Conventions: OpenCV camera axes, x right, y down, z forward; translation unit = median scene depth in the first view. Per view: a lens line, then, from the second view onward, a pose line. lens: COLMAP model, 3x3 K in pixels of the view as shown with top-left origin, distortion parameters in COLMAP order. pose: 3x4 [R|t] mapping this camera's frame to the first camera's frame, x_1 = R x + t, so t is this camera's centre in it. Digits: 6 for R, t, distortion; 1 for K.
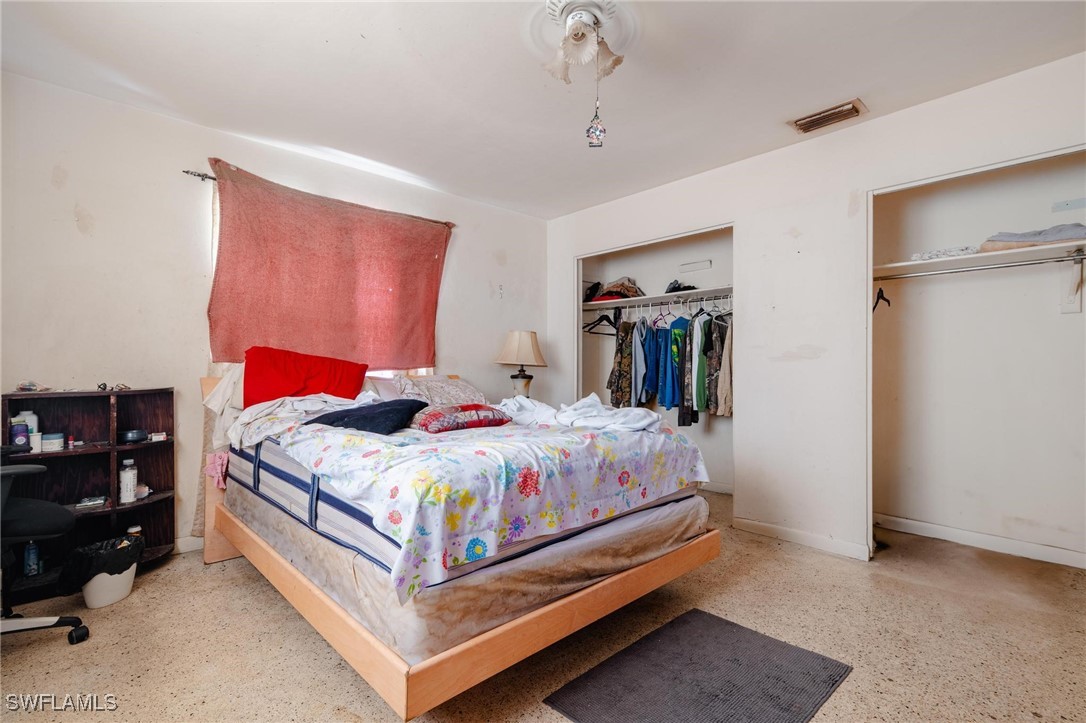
lens RADIAL K [[500.3, 0, 551.4], [0, 500.3, 361.0], [0, 0, 1]] dist [0.018911, -0.000285]
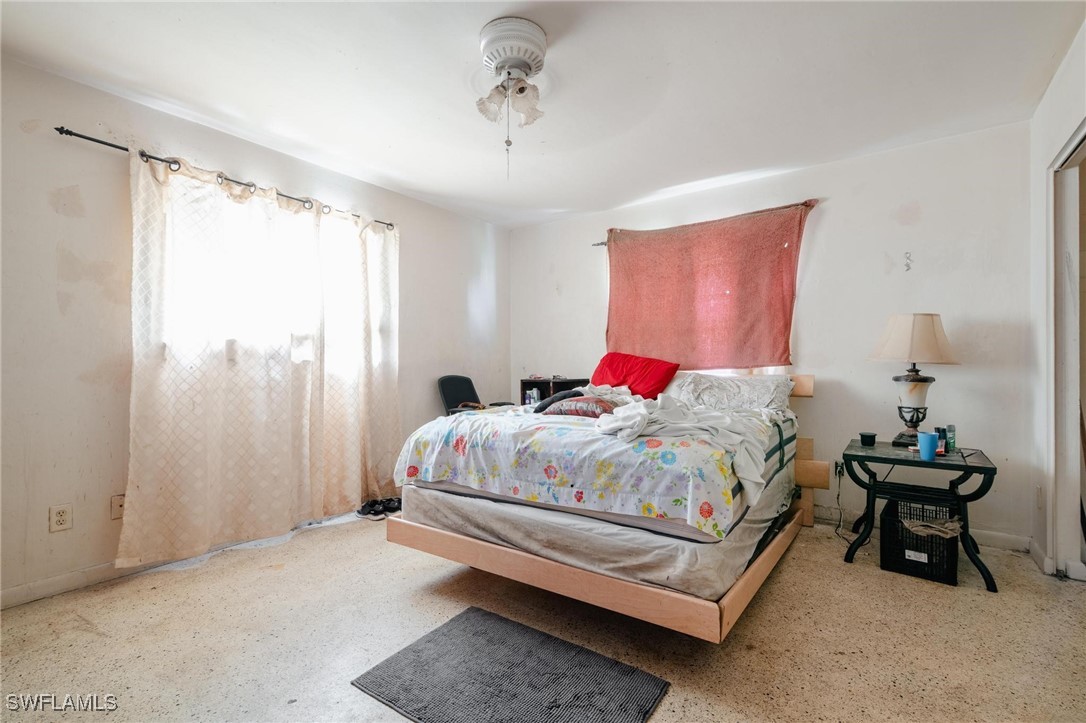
lens RADIAL K [[500.3, 0, 552.4], [0, 500.3, 361.5], [0, 0, 1]] dist [0.018911, -0.000285]
pose [[0.201524, -0.013099, -0.979396, 1.048788], [0.014974, 0.999835, -0.010292, 0.013295], [0.979369, -0.012591, 0.201687, 0.713531]]
